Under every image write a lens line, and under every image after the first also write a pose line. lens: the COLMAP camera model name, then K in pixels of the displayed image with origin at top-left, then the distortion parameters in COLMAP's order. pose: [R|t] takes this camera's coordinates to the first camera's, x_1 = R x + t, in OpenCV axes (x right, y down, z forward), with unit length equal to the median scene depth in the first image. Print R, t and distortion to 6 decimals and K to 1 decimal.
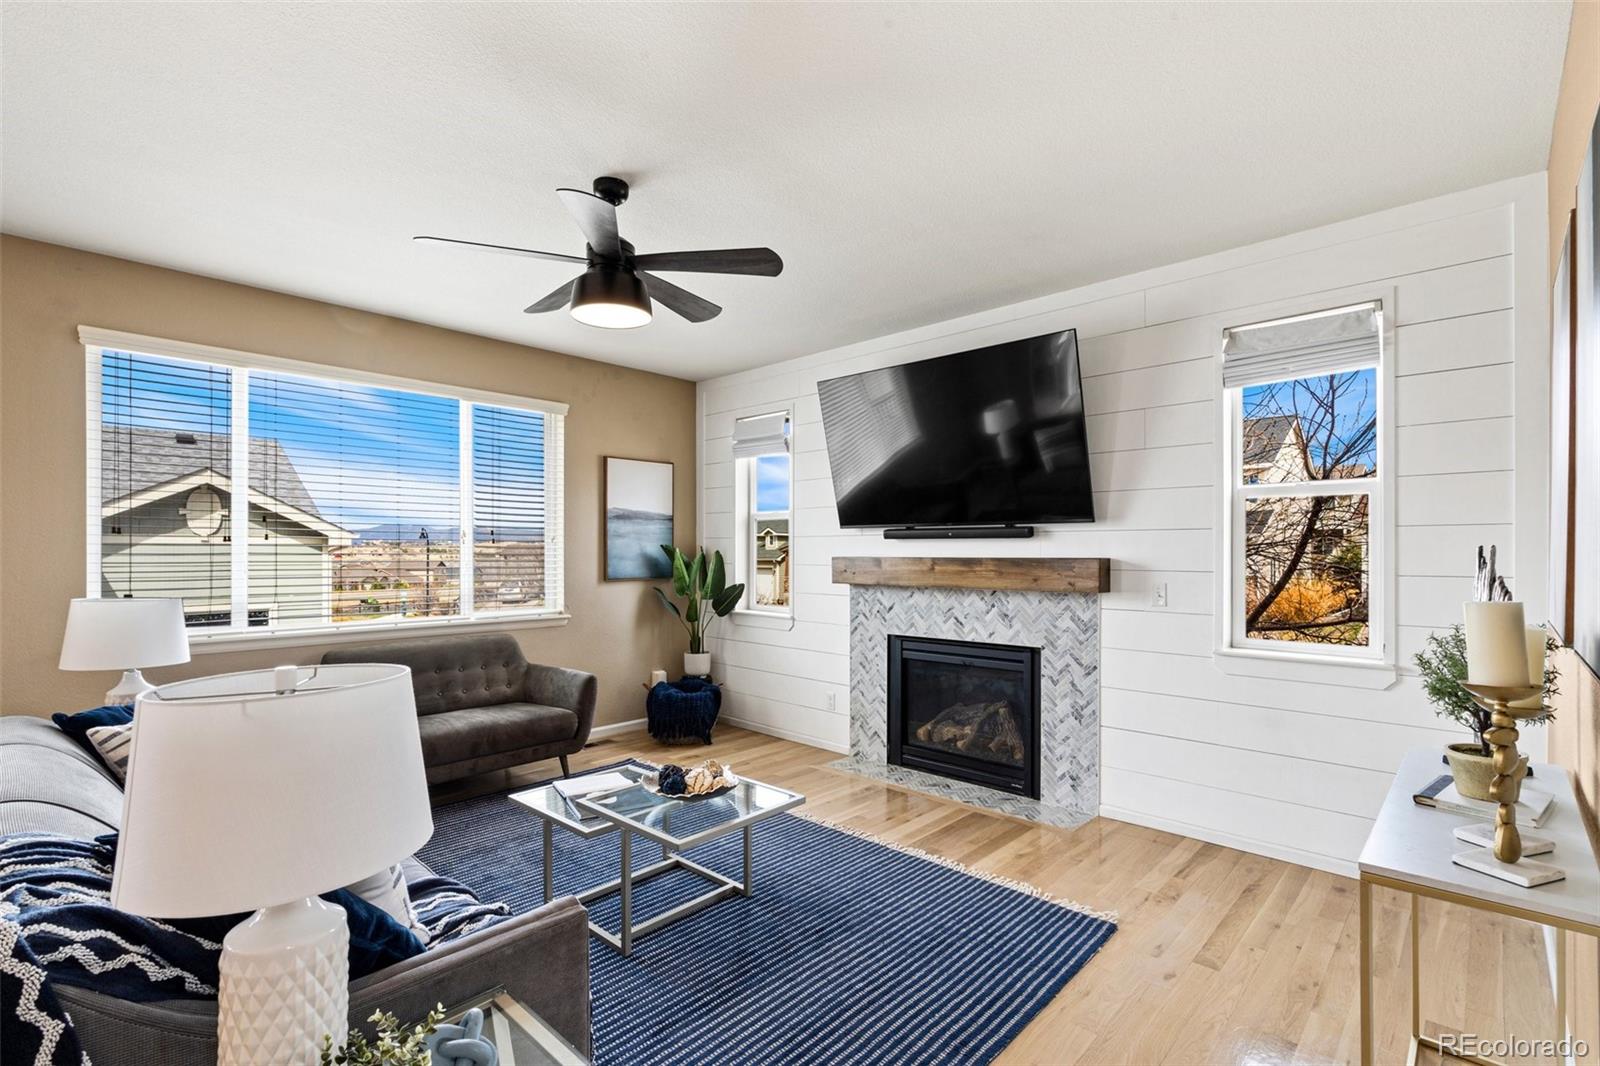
lens RADIAL K [[737.0, 0, 786.5], [0, 737.0, 550.8], [0, 0, 1]] dist [-0.001192, 0.000185]
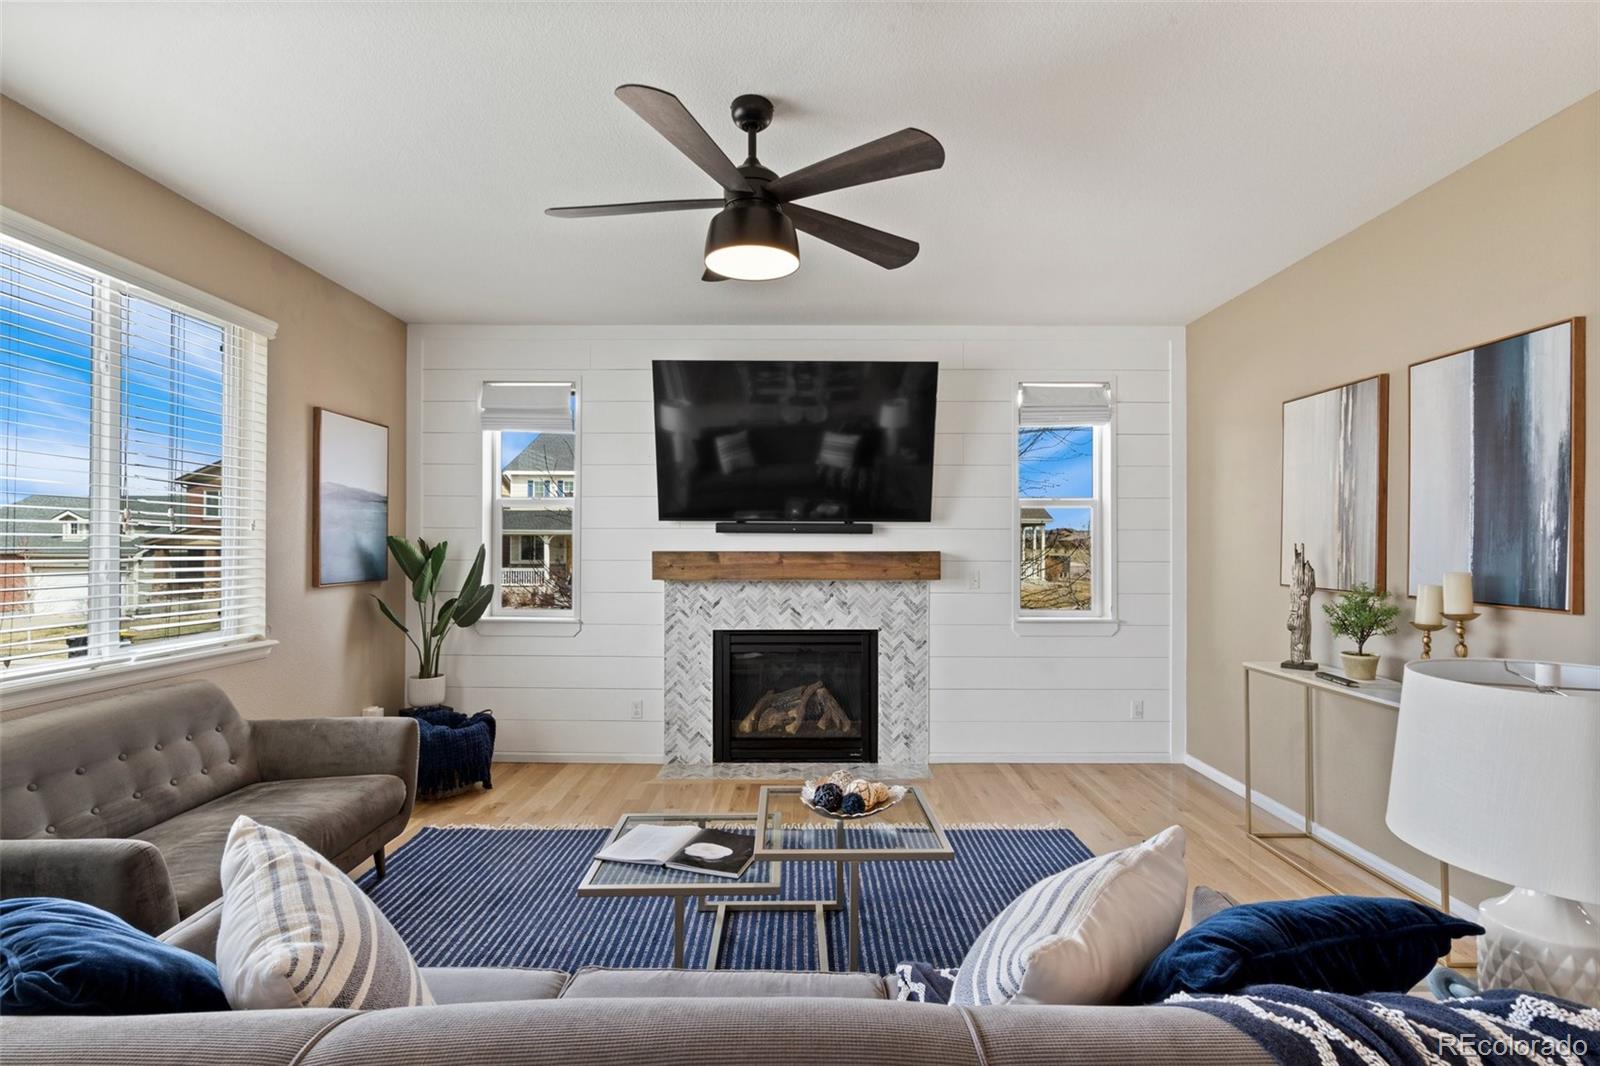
lens RADIAL K [[737.7, 0, 803.1], [0, 737.7, 539.1], [0, 0, 1]] dist [-0.001432, 0.000467]
pose [[0.721067, 0.007289, 0.692827, -0.468326], [-0.002278, 0.999964, -0.008149, 0.000201], [-0.692862, 0.004298, 0.721057, 0.217635]]
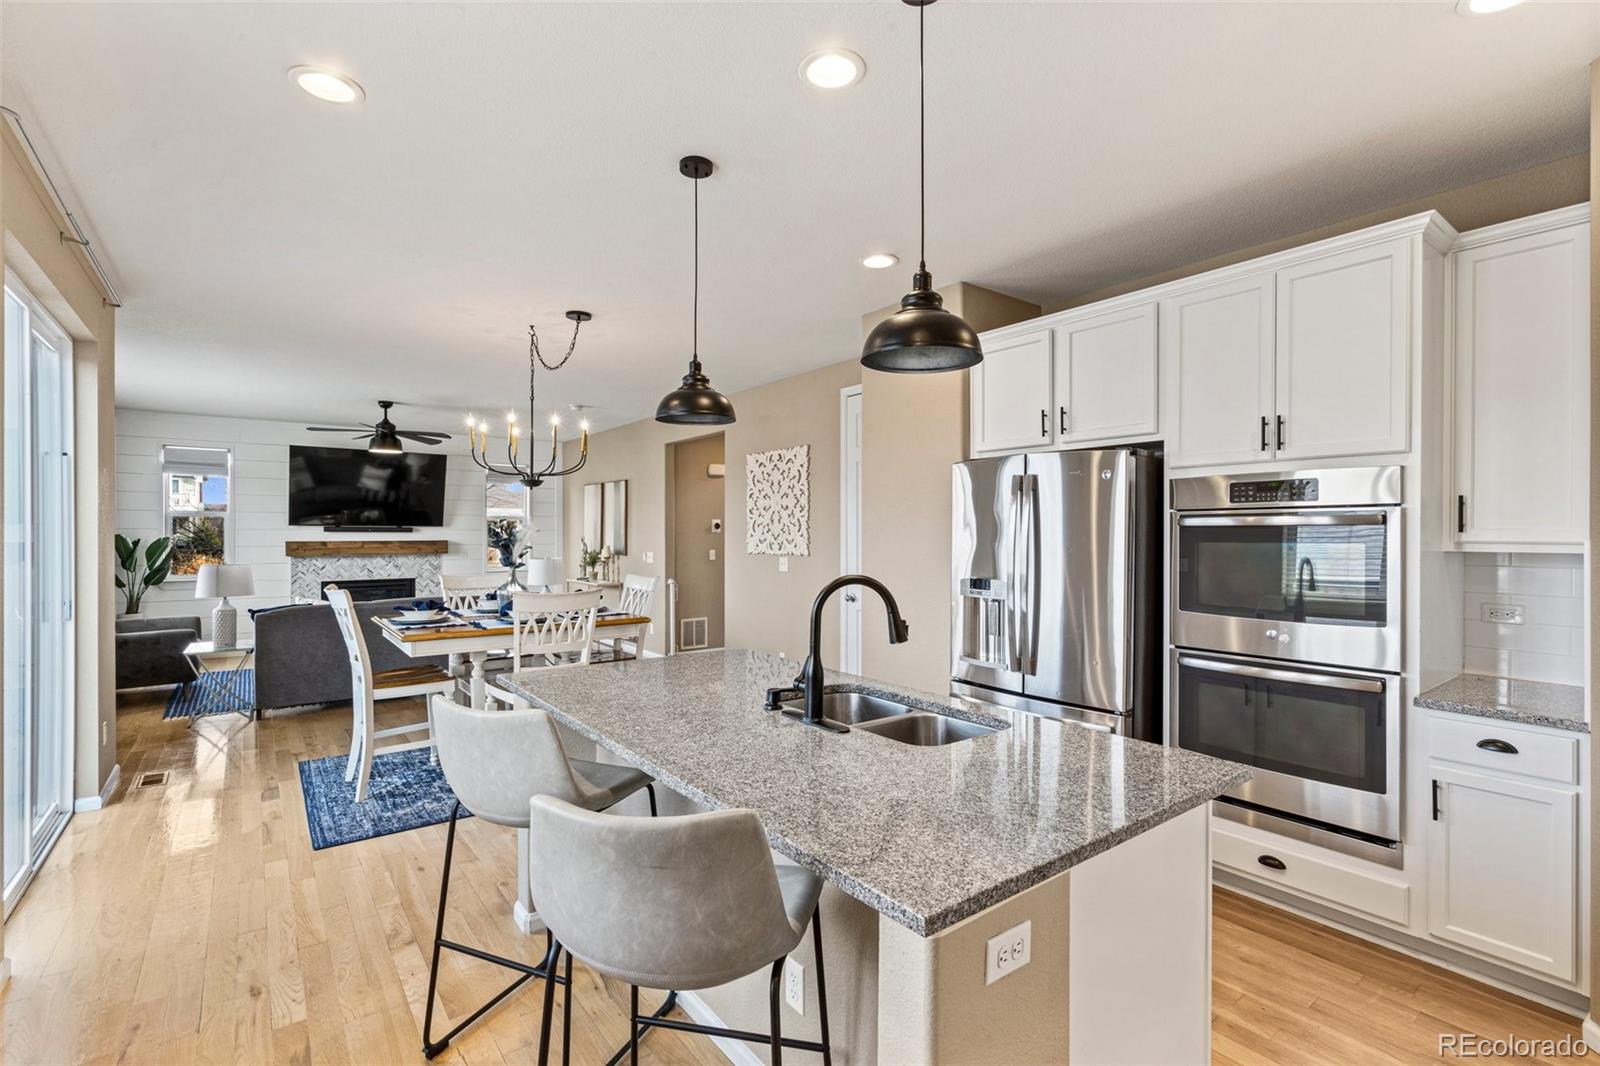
lens RADIAL K [[737.7, 0, 803.1], [0, 737.7, 539.1], [0, 0, 1]] dist [-0.001432, 0.000467]
pose [[0.165439, -0.005311, 0.986206, -1.585950], [0.000494, 0.999986, 0.005302, -0.006467], [-0.986220, -0.000390, 0.165439, -0.564904]]
